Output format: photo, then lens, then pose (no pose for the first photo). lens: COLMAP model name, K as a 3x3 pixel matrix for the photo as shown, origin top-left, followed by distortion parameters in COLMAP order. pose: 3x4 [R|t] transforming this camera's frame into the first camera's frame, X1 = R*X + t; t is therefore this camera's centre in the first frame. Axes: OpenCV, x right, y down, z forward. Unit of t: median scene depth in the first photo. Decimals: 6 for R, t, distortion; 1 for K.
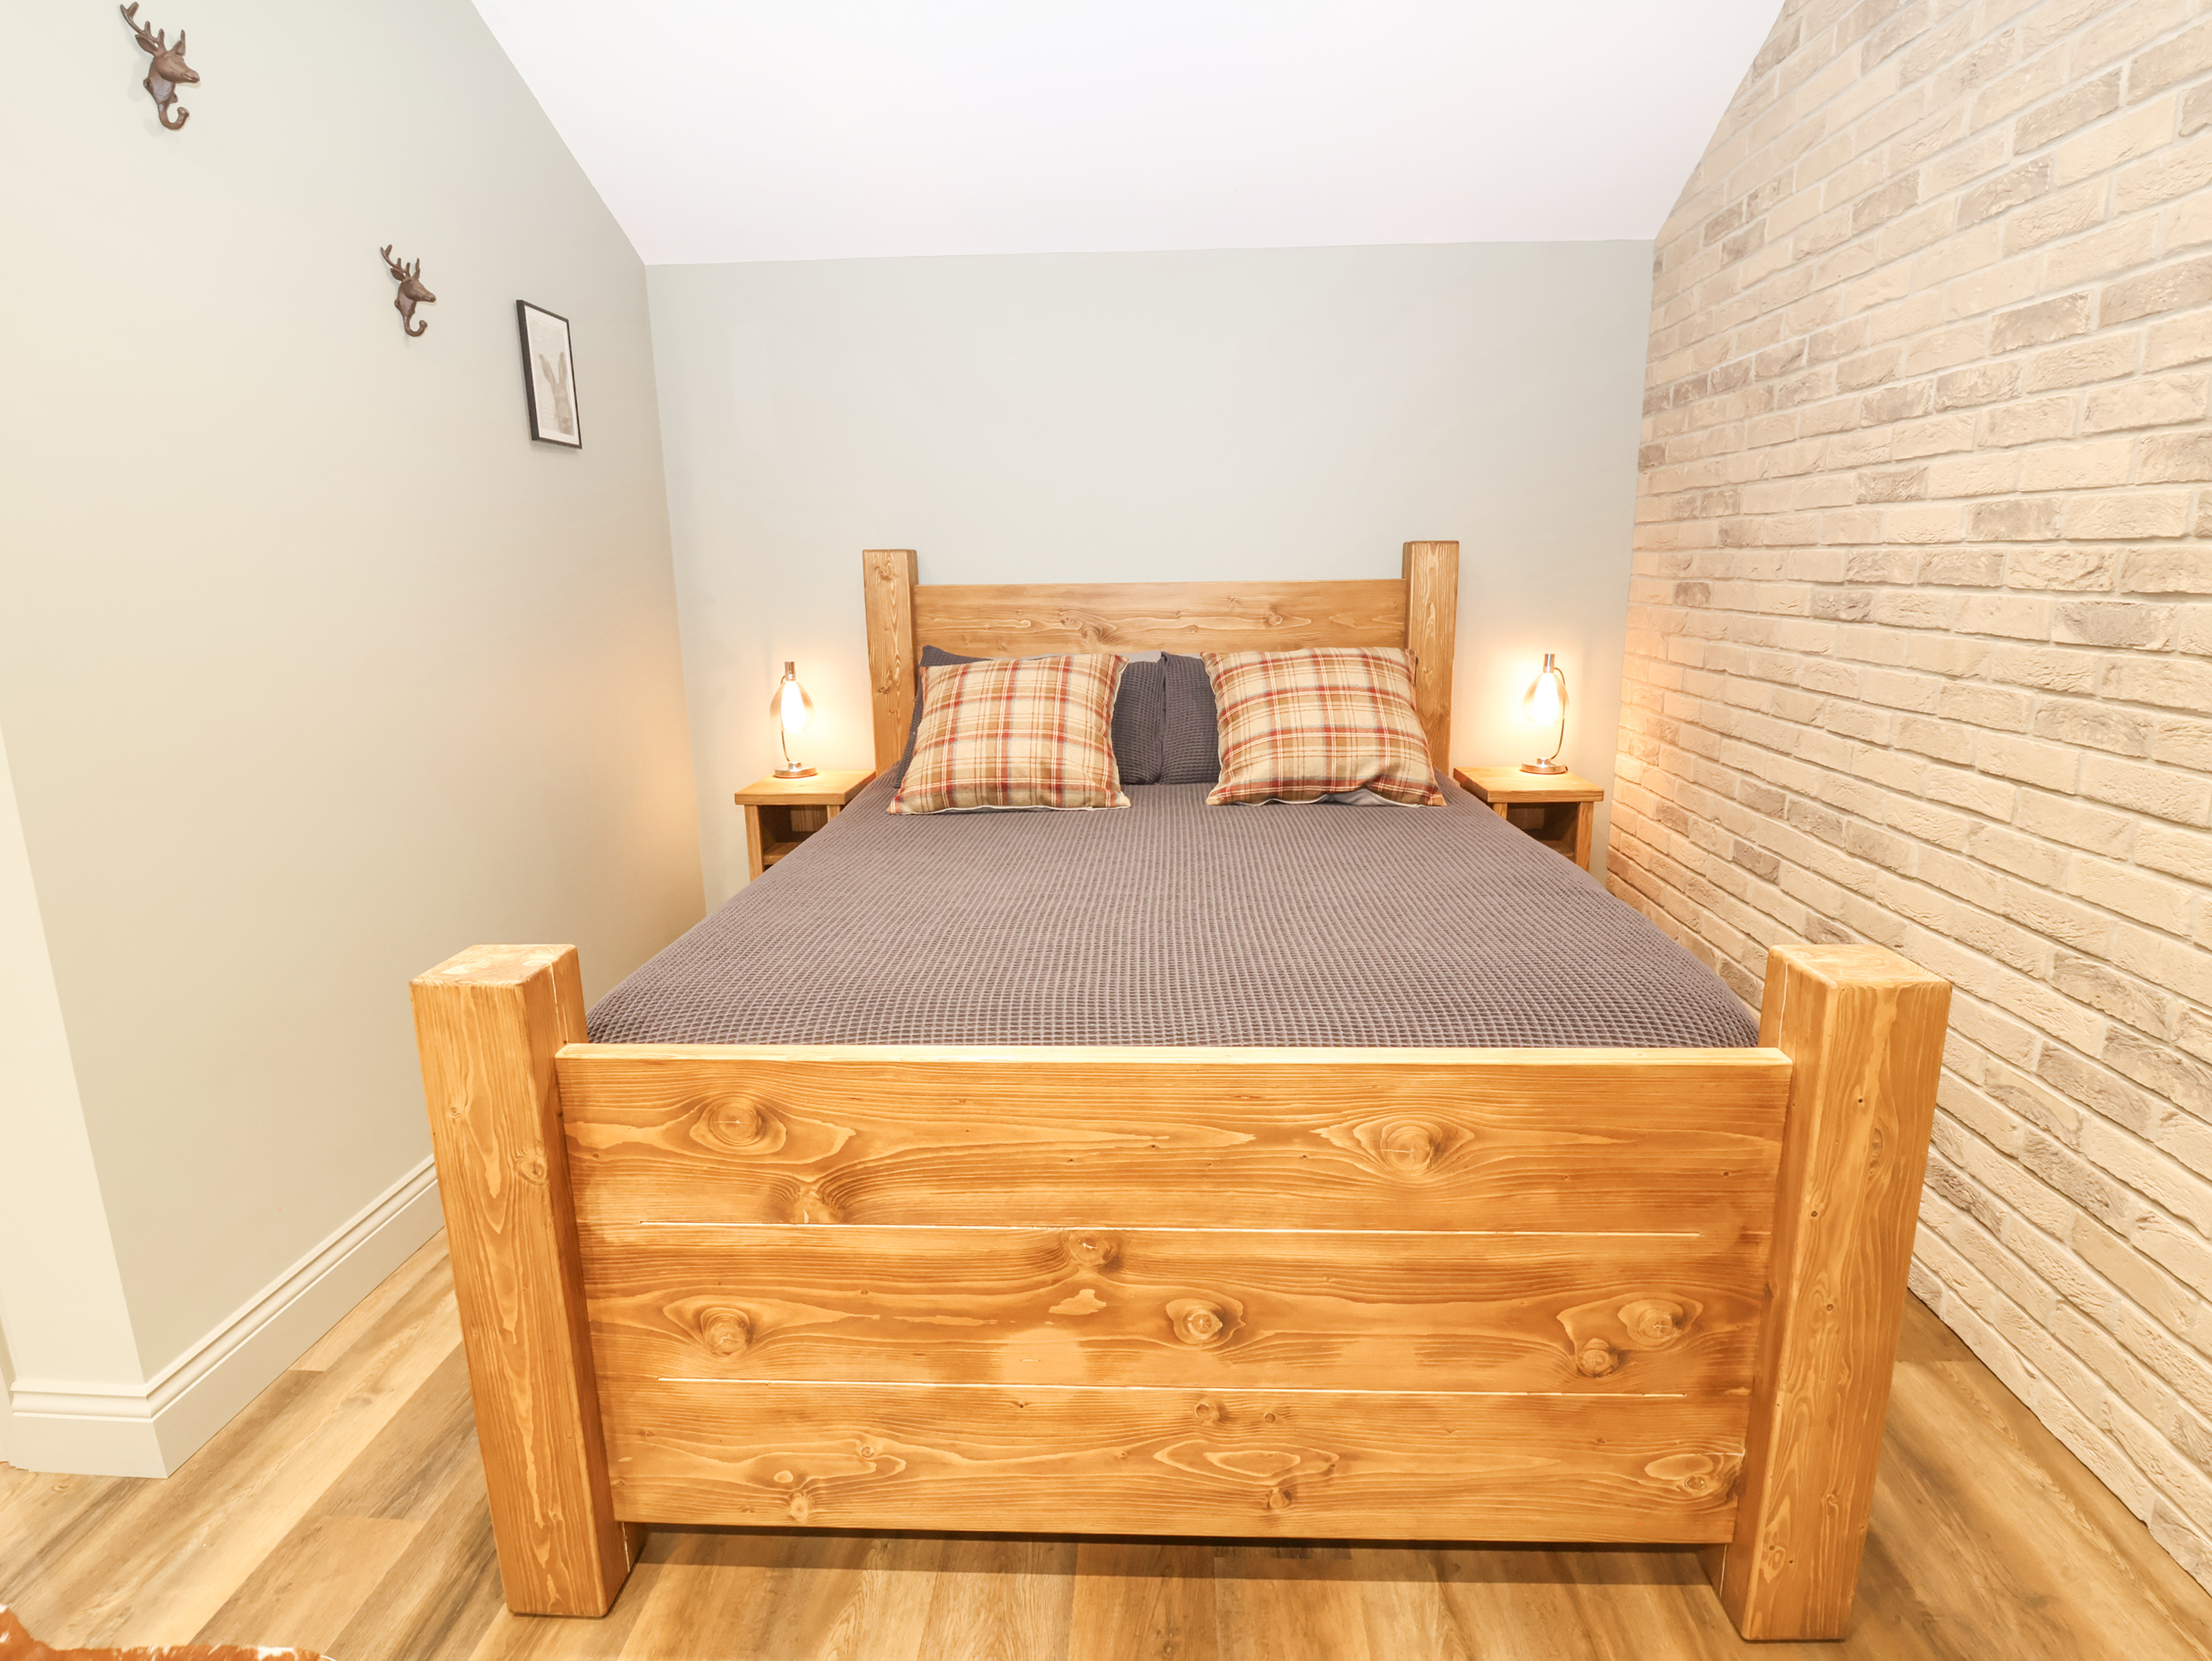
lens RADIAL K [[1143.7, 0, 1125.6], [0, 1143.7, 815.3], [0, 0, 1]] dist [0.000978, -0.014120]
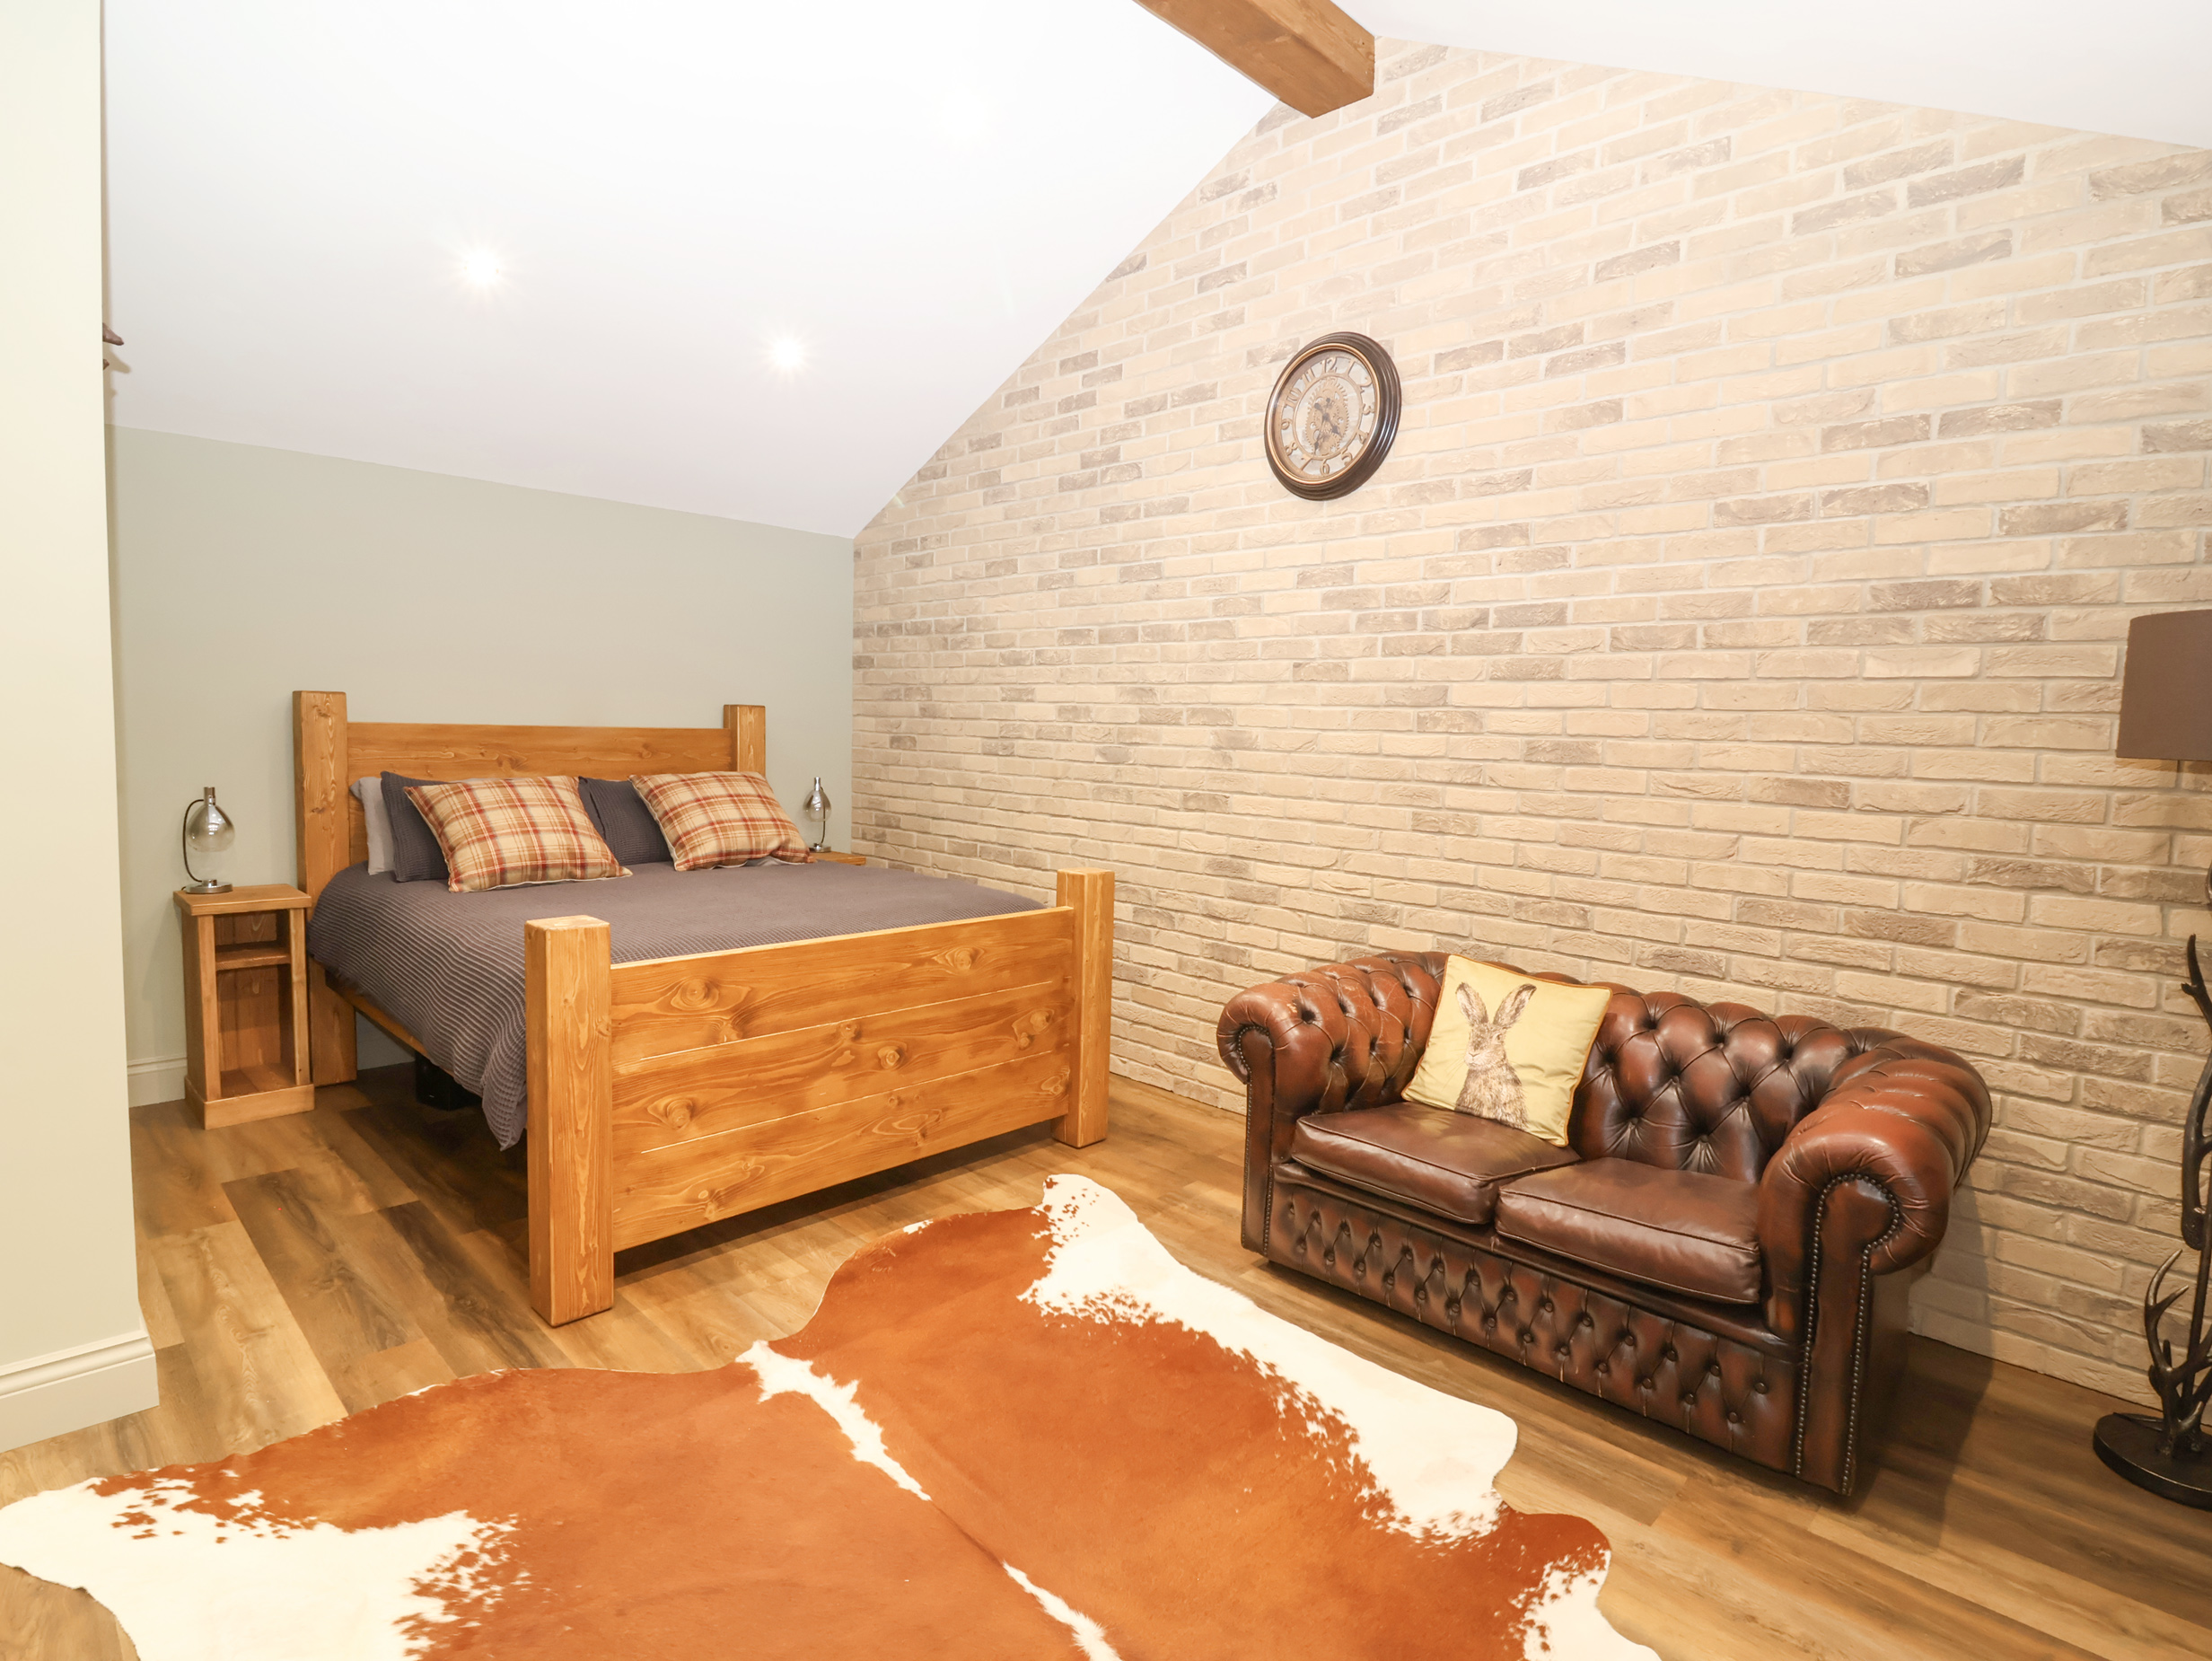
lens RADIAL K [[1143.7, 0, 1125.6], [0, 1143.7, 815.3], [0, 0, 1]] dist [0.000978, -0.014120]
pose [[0.665549, -0.027120, 0.745862, -1.099250], [0.123886, 0.989491, -0.074567, 0.171849], [-0.736001, 0.142030, 0.661914, -0.754255]]
